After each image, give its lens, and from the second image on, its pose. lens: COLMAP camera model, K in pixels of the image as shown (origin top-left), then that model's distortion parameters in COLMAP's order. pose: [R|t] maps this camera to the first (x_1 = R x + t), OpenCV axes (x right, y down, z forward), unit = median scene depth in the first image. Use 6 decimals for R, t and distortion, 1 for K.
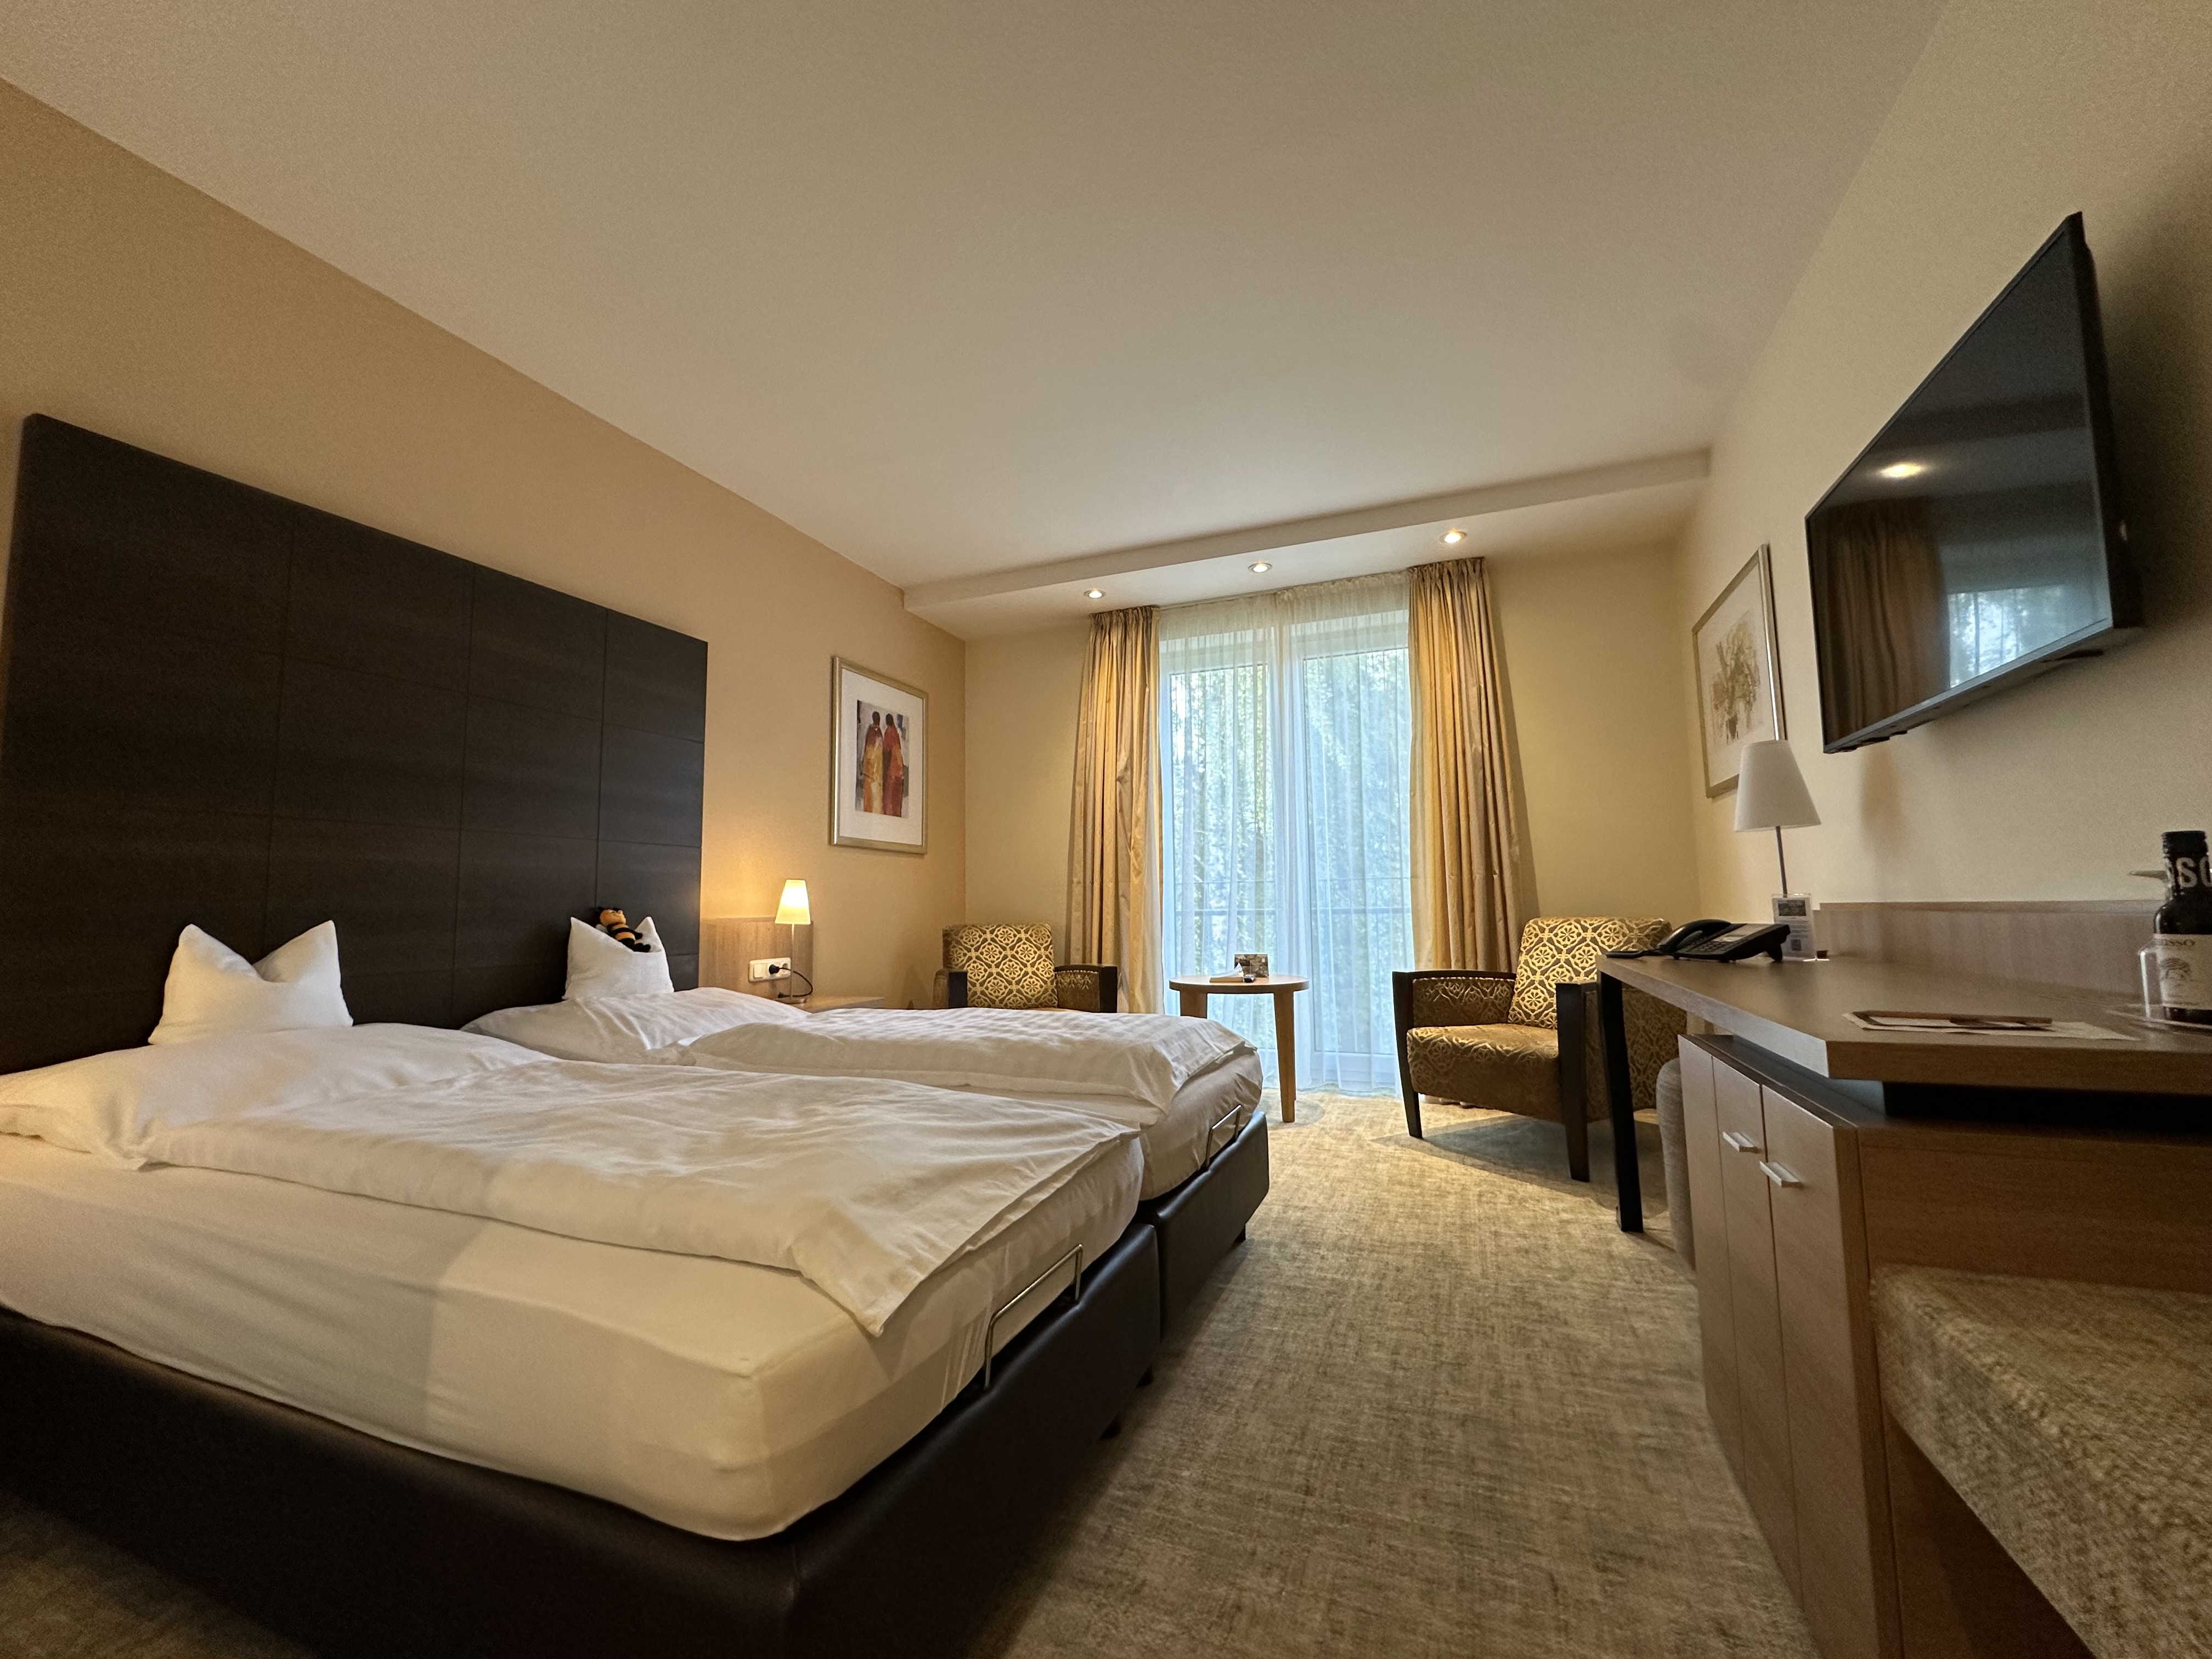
lens RADIAL K [[888.0, 0, 1118.3], [0, 888.0, 816.3], [0, 0, 1]] dist [-0.006774, -0.000440]
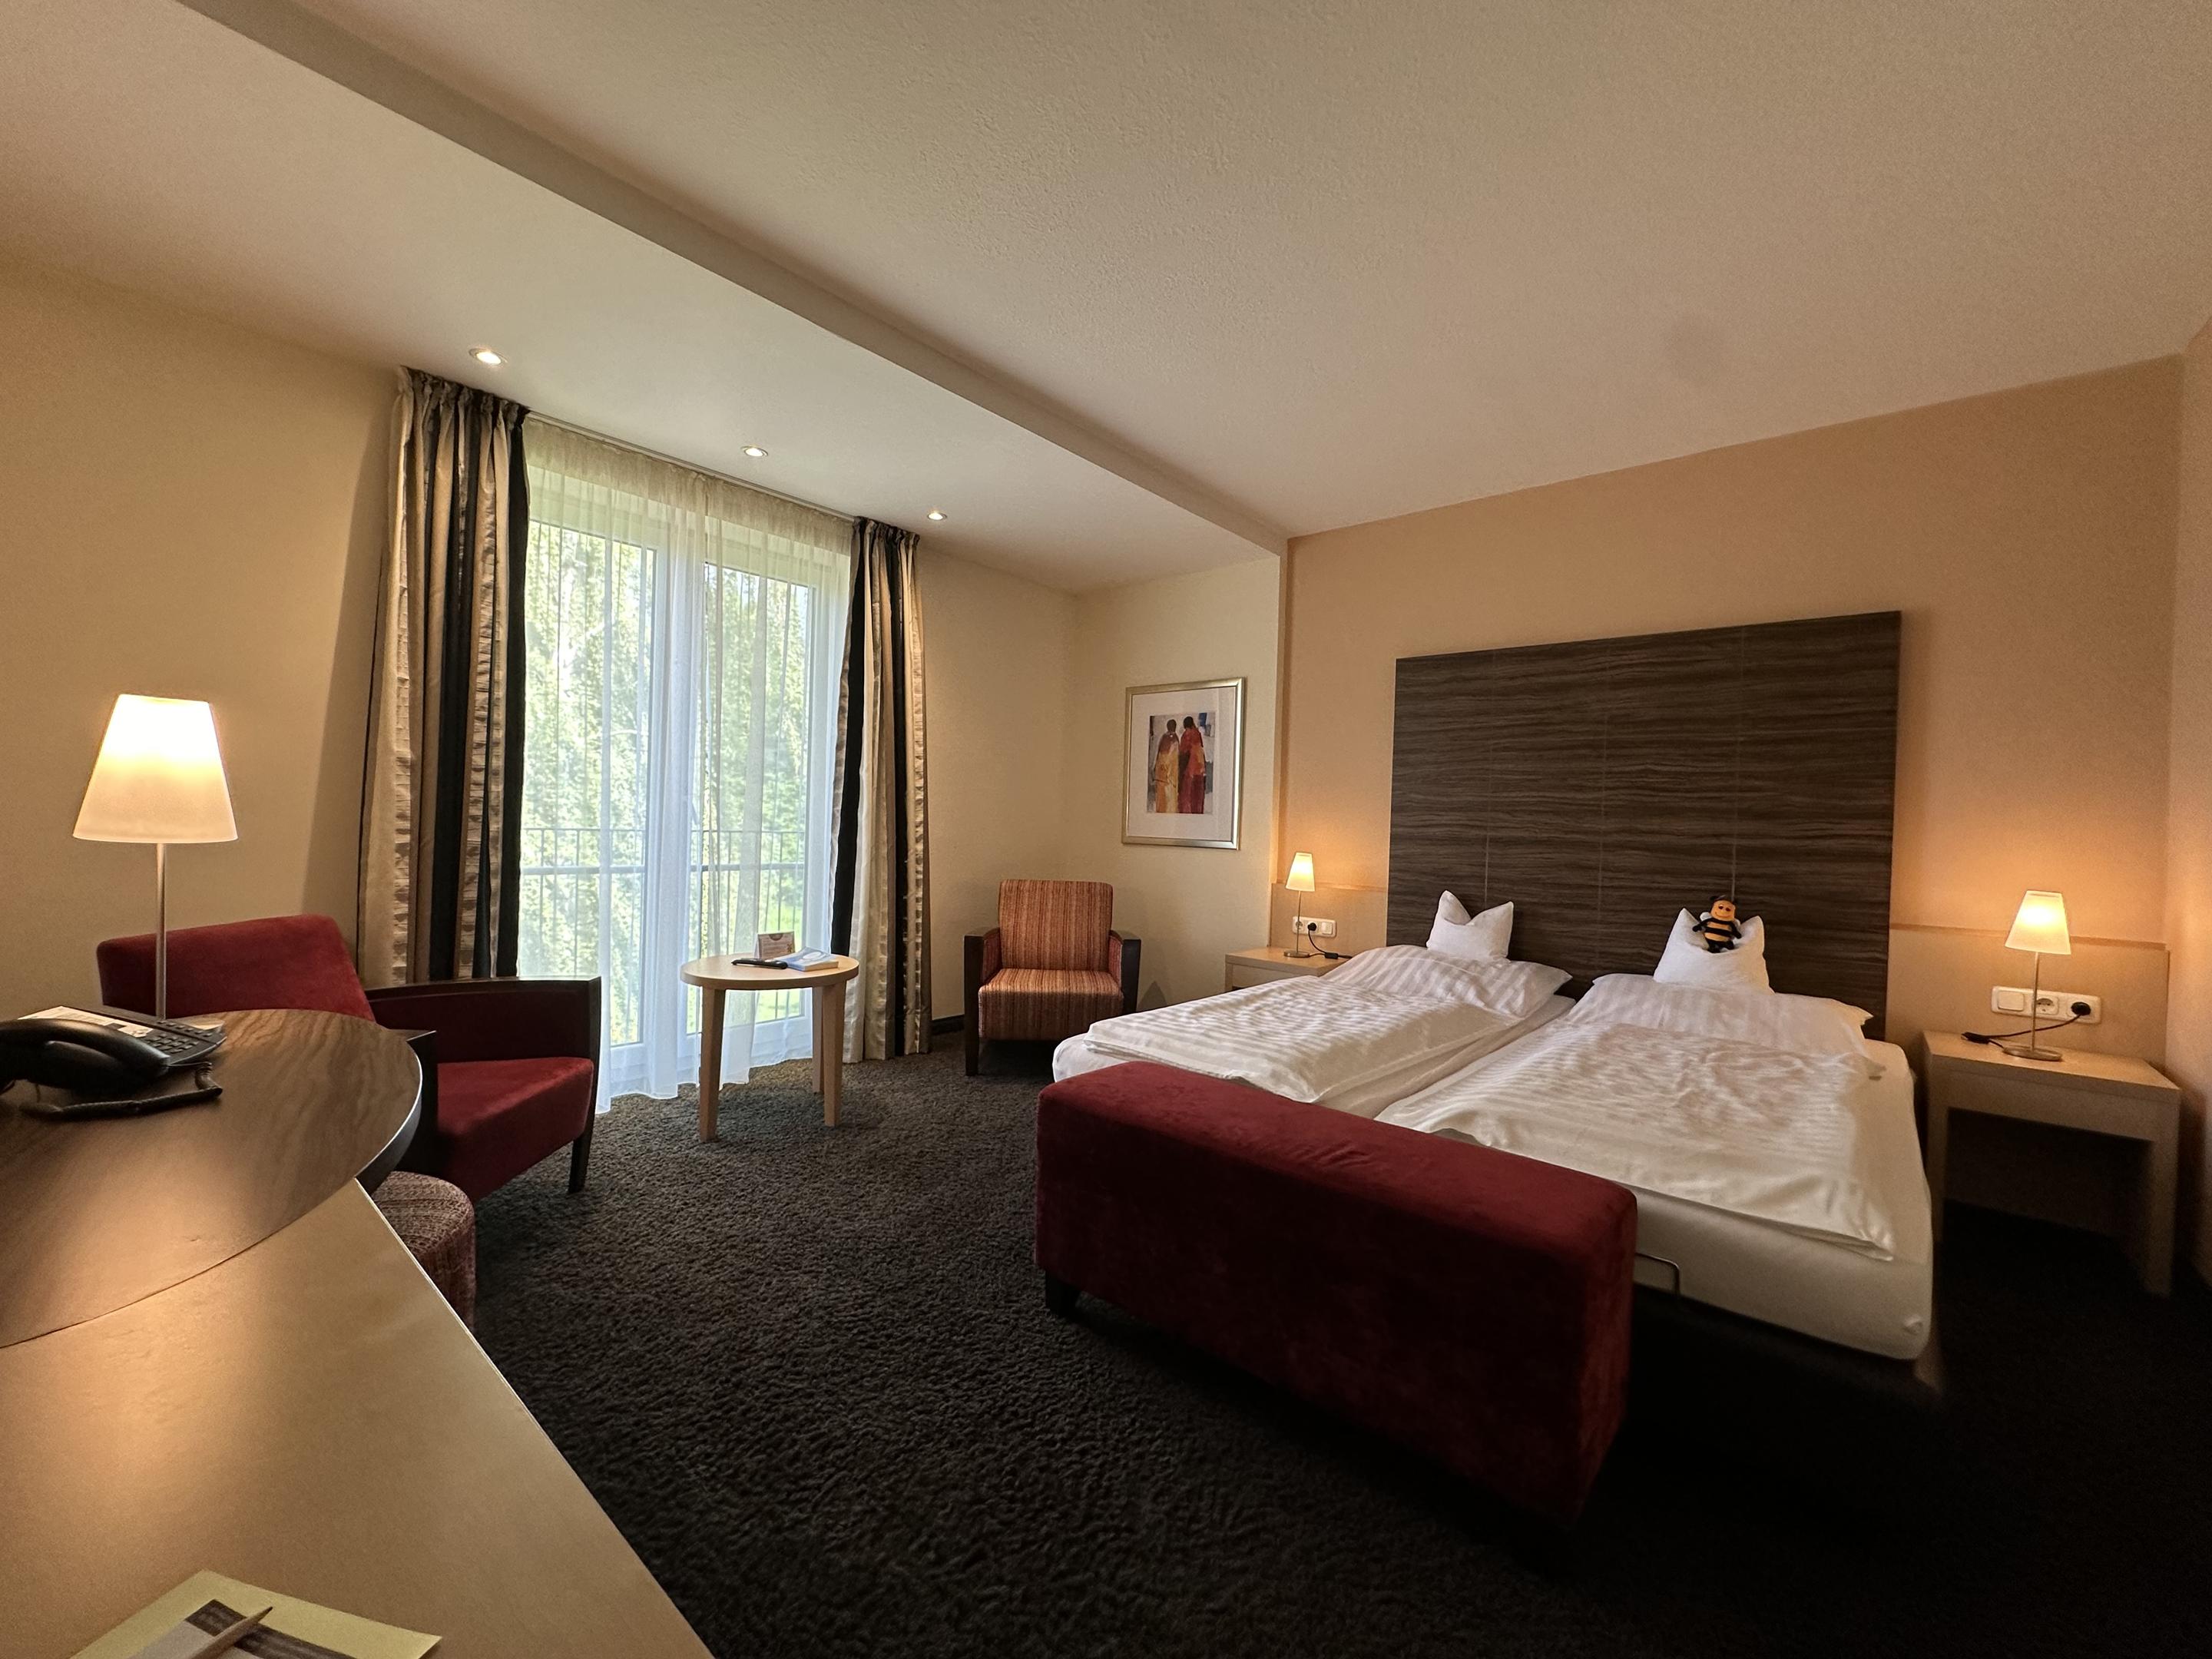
lens RADIAL K [[888.0, 0, 1116.2], [0, 888.0, 831.5], [0, 0, 1]] dist [-0.006774, -0.000440]
pose [[-0.332130, 0.002376, -0.943231, 0.768306], [0.059138, 0.998082, -0.018309, 0.034679], [0.941378, -0.061862, -0.331634, 1.270949]]
